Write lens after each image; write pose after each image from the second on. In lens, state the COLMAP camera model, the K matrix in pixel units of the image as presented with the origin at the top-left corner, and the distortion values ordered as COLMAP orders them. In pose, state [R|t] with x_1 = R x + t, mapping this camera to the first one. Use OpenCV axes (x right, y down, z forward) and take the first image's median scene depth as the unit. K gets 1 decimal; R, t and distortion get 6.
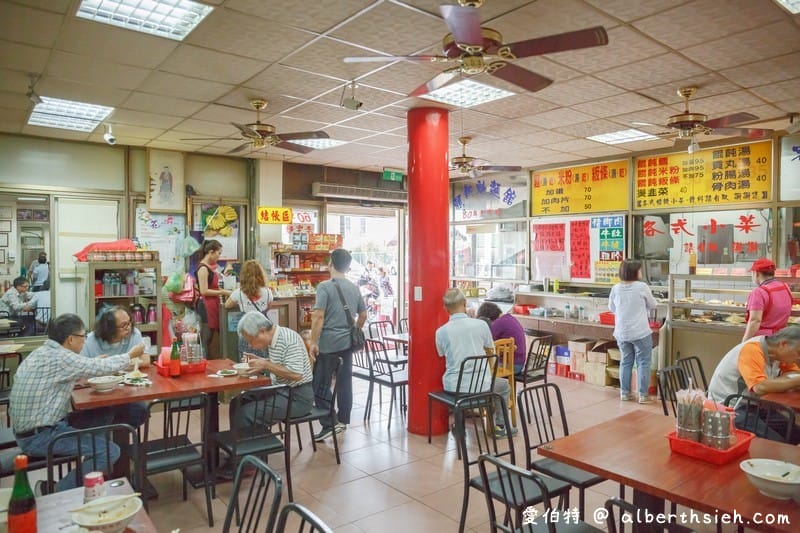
lens RADIAL K [[553.5, 0, 404.2], [0, 553.5, 267.0], [0, 0, 1]] dist [-0.010543, -0.013928]
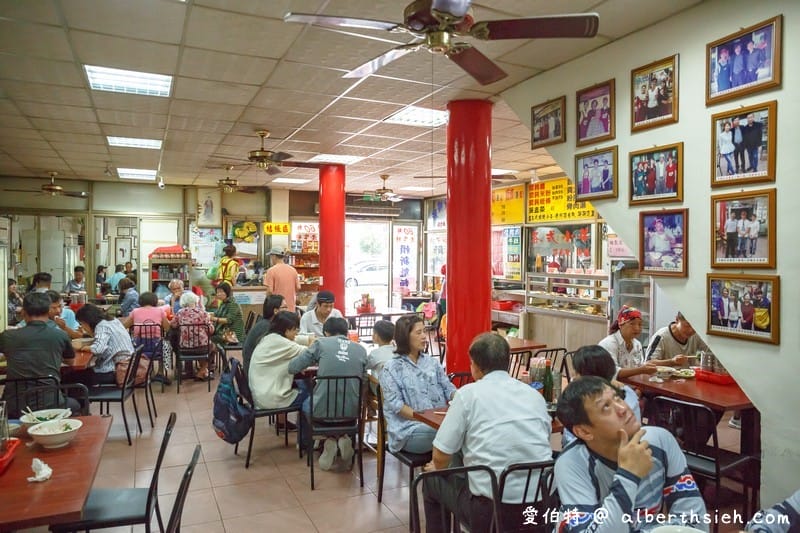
lens RADIAL K [[553.5, 0, 395.1], [0, 553.5, 261.6], [0, 0, 1]] dist [-0.010543, -0.013928]
pose [[0.971603, 0.009353, -0.236430, 0.424193], [-0.012013, 0.999880, -0.009814, 0.005164], [0.236310, 0.012376, 0.971599, -0.351480]]
